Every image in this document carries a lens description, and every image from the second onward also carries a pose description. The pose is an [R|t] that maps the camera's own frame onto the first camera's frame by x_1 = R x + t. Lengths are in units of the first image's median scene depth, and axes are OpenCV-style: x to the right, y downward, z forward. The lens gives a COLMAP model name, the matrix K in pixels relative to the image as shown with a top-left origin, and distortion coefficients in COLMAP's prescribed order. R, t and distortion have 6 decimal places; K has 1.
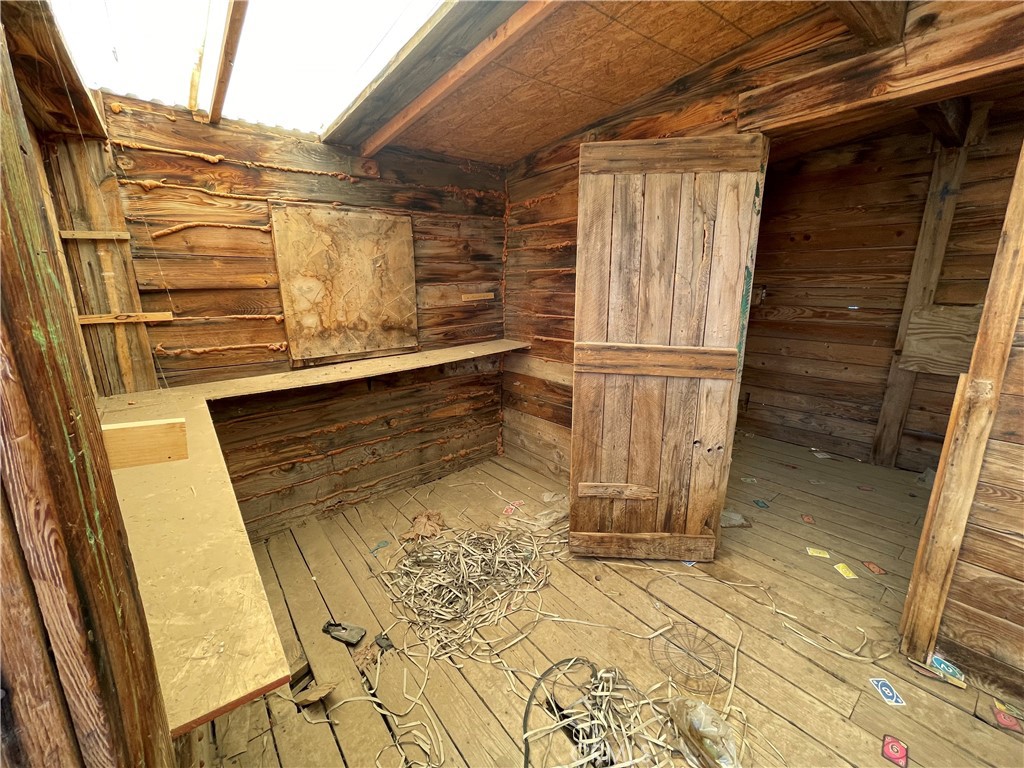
lens RADIAL K [[417.9, 0, 512.5], [0, 417.9, 381.8], [0, 0, 1]] dist [-0.002431, 0.000162]
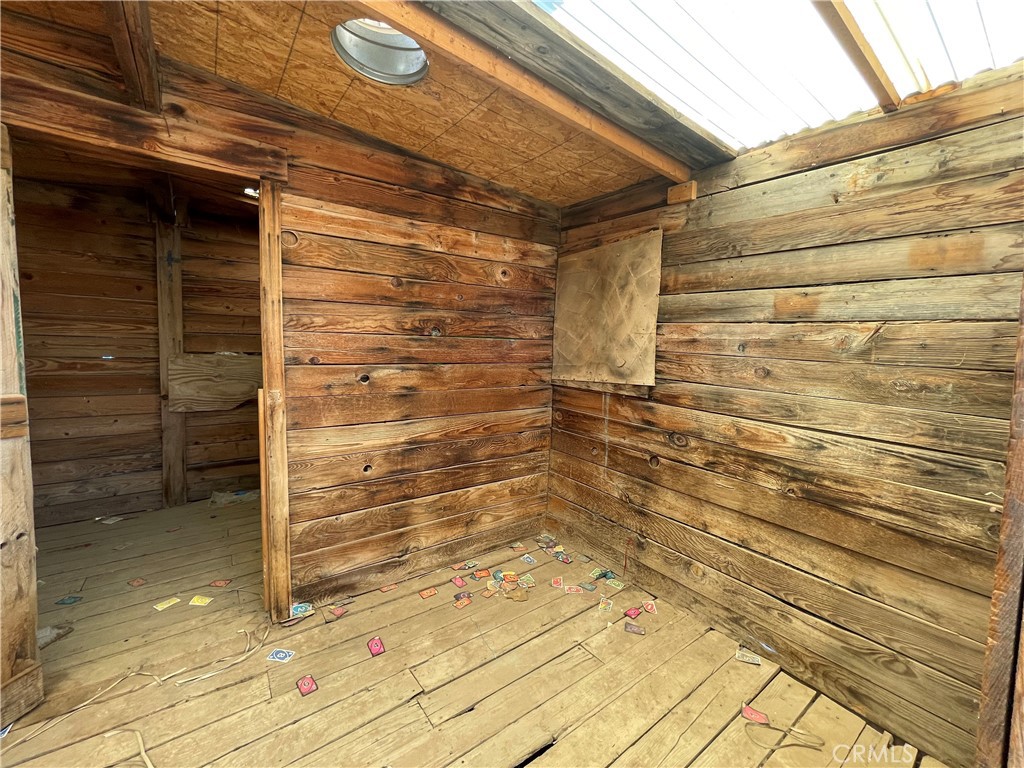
lens RADIAL K [[417.9, 0, 512.1], [0, 417.9, 382.9], [0, 0, 1]] dist [-0.002431, 0.000162]
pose [[0.042122, -0.057860, 0.997436, -0.156071], [0.214633, 0.975538, 0.047526, 0.049628], [-0.975786, 0.212080, 0.053511, 0.091506]]
